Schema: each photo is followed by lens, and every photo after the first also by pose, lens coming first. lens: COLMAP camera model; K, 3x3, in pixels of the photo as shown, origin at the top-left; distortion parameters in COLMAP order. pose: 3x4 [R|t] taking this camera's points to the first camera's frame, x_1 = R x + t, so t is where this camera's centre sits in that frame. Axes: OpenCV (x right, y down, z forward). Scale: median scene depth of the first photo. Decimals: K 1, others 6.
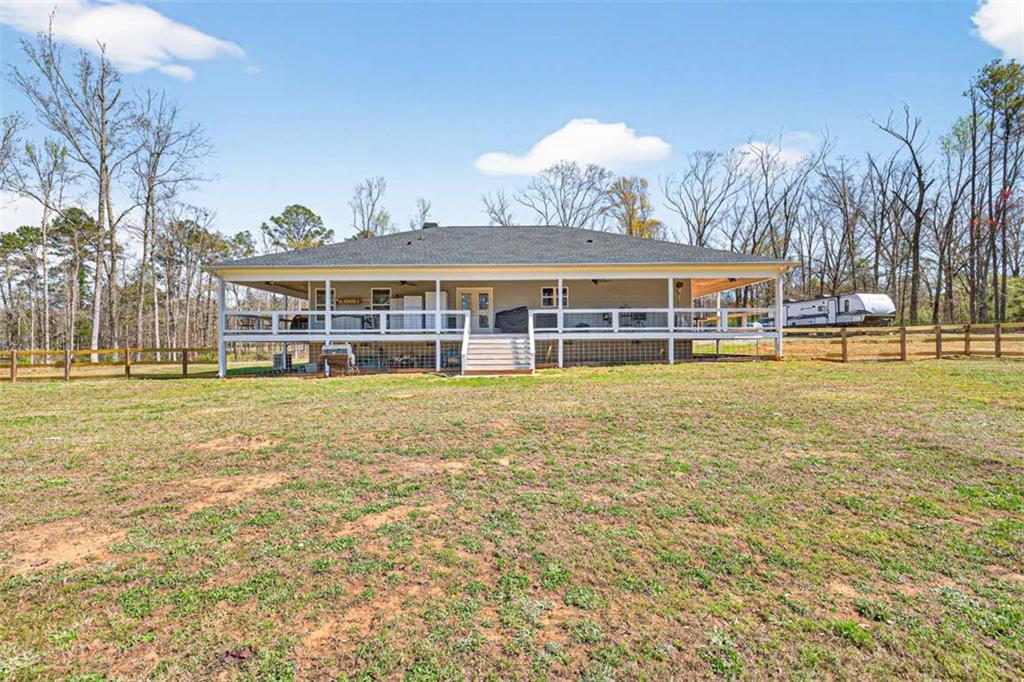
lens RADIAL K [[428.5, 0, 466.0], [0, 428.5, 335.6], [0, 0, 1]] dist [0.001355, -0.000134]
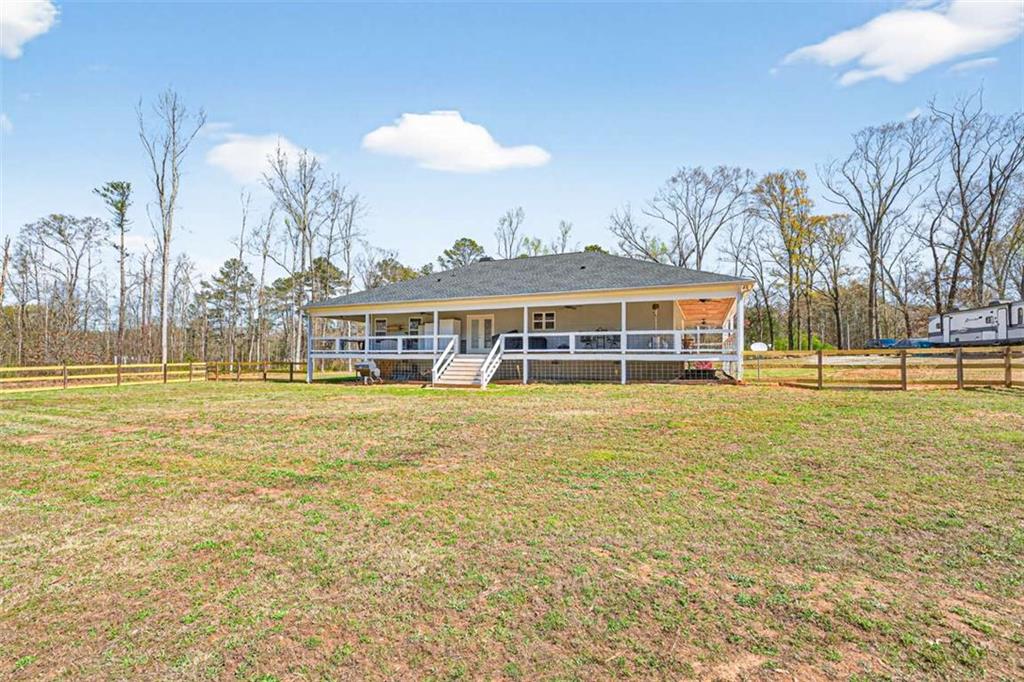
lens RADIAL K [[432.8, 0, 512.1], [0, 432.8, 347.5], [0, 0, 1]] dist [0.001611, -0.000007]
pose [[0.914695, 0.000546, -0.404145, 0.655660], [-0.001260, 0.999998, -0.001500, -0.021448], [0.404143, 0.001881, 0.914694, -0.075718]]
